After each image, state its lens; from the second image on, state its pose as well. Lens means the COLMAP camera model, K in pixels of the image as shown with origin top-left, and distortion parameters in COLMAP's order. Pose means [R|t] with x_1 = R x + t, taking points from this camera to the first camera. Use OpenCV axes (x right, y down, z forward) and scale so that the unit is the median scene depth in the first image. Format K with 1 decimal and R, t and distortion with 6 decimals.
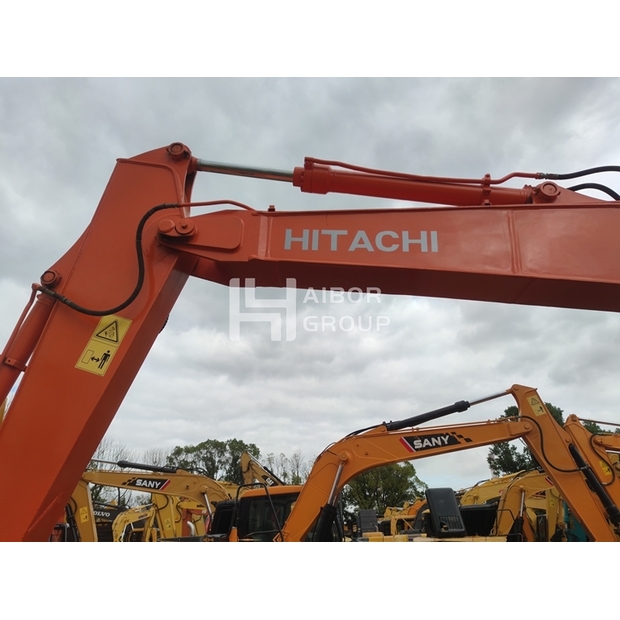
lens RADIAL K [[466.3, 0, 308.5], [0, 466.3, 312.6], [0, 0, 1]] dist [0.053842, -0.017240]
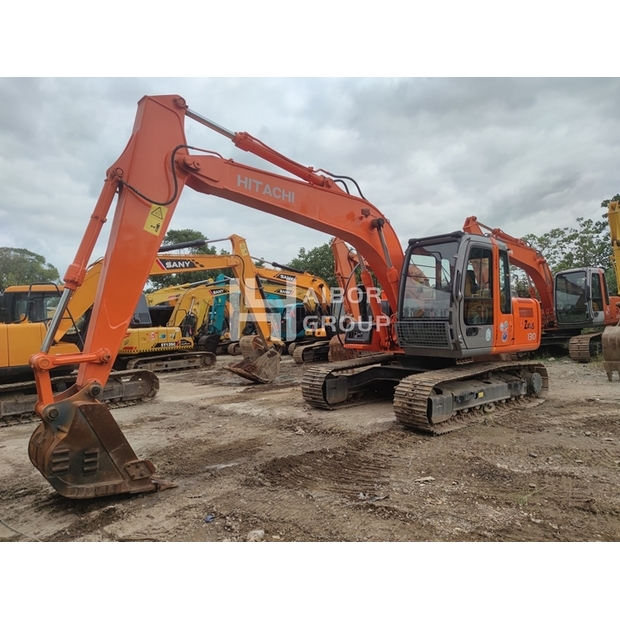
lens RADIAL K [[454.4, 0, 310.7], [0, 454.4, 310.7], [0, 0, 1]] dist [0.005573, -0.000625]
pose [[0.722951, 0.031501, 0.690181, -1.029885], [-0.293207, 0.918529, 0.265206, -0.222967], [-0.625597, -0.394097, 0.673288, -0.671700]]
